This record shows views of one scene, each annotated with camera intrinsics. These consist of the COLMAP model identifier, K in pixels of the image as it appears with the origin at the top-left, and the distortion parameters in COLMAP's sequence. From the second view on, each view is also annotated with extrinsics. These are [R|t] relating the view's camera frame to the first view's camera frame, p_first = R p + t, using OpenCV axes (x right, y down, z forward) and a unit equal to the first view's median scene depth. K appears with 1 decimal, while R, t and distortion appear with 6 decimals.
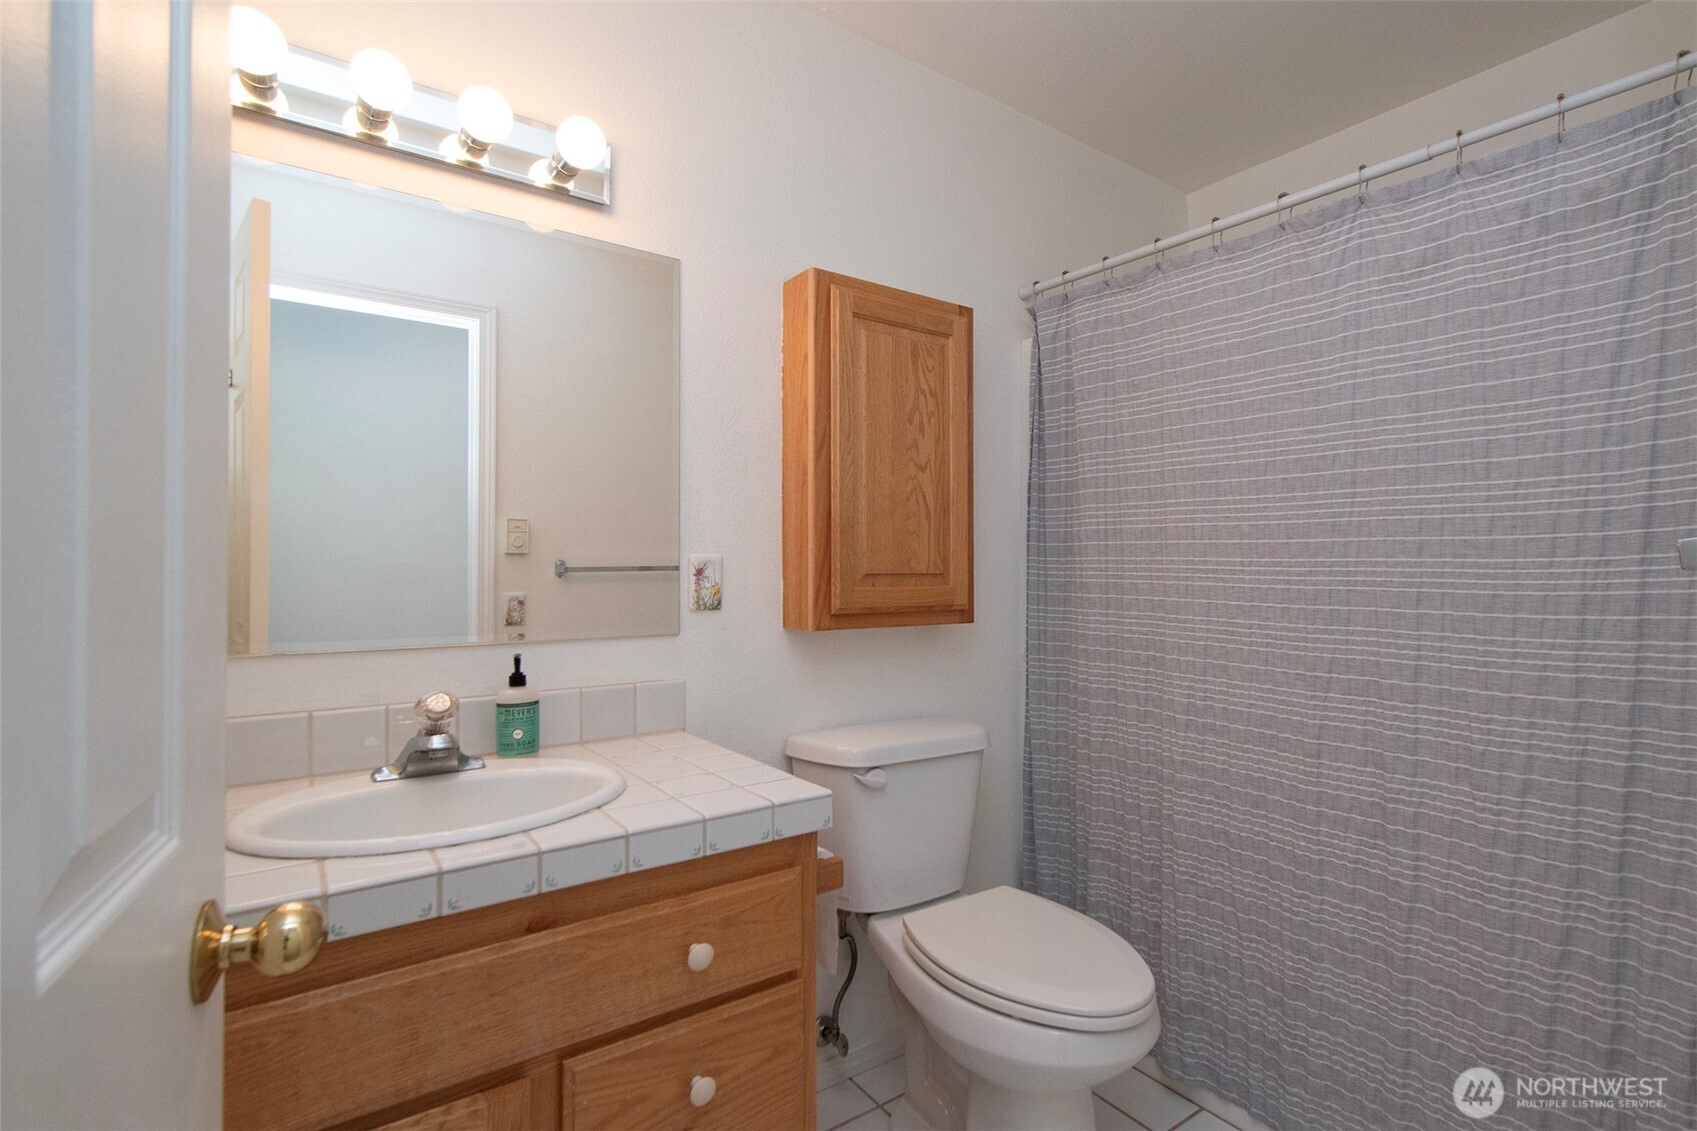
lens RADIAL K [[785.6, 0, 834.4], [0, 785.6, 549.6], [0, 0, 1]] dist [0.004997, 0.000033]
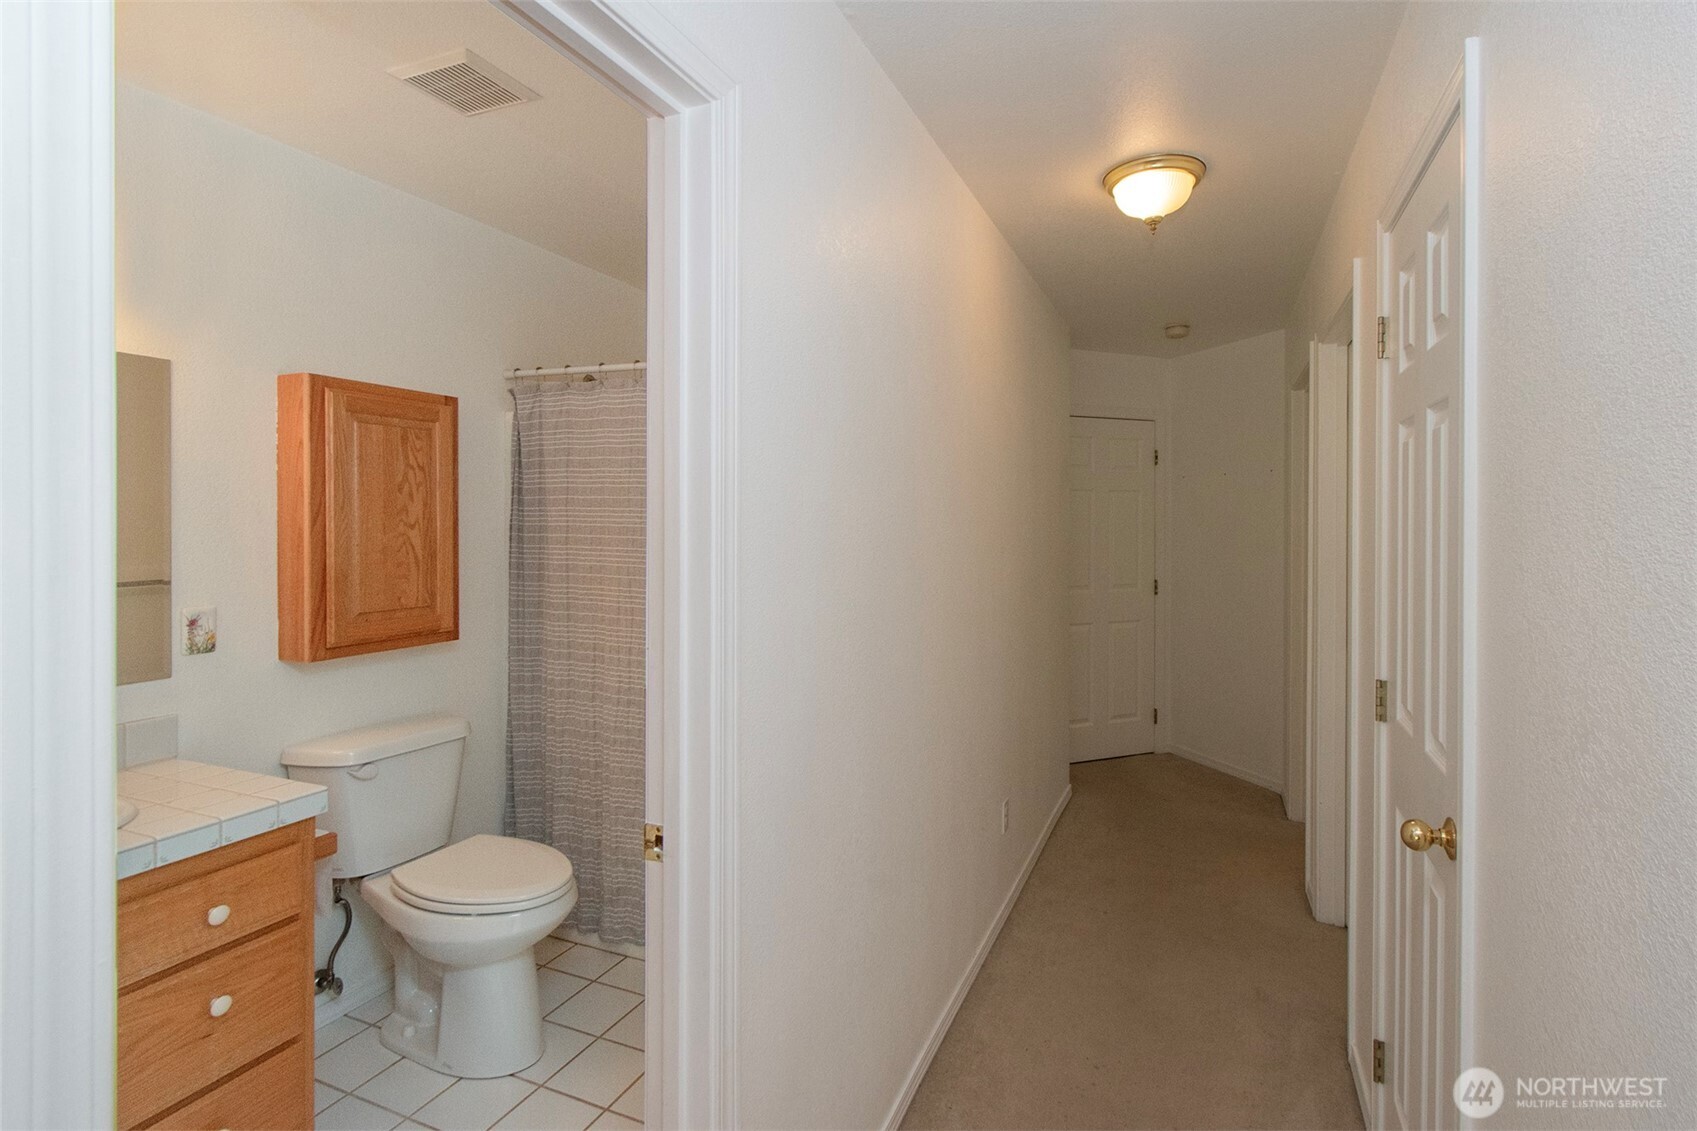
lens RADIAL K [[785.6, 0, 834.4], [0, 785.6, 549.6], [0, 0, 1]] dist [0.004997, 0.000033]
pose [[0.842578, -0.002322, 0.538569, 0.002519], [-0.025049, 0.998740, 0.043495, -0.142421], [-0.537991, -0.050139, 0.841458, -0.461953]]
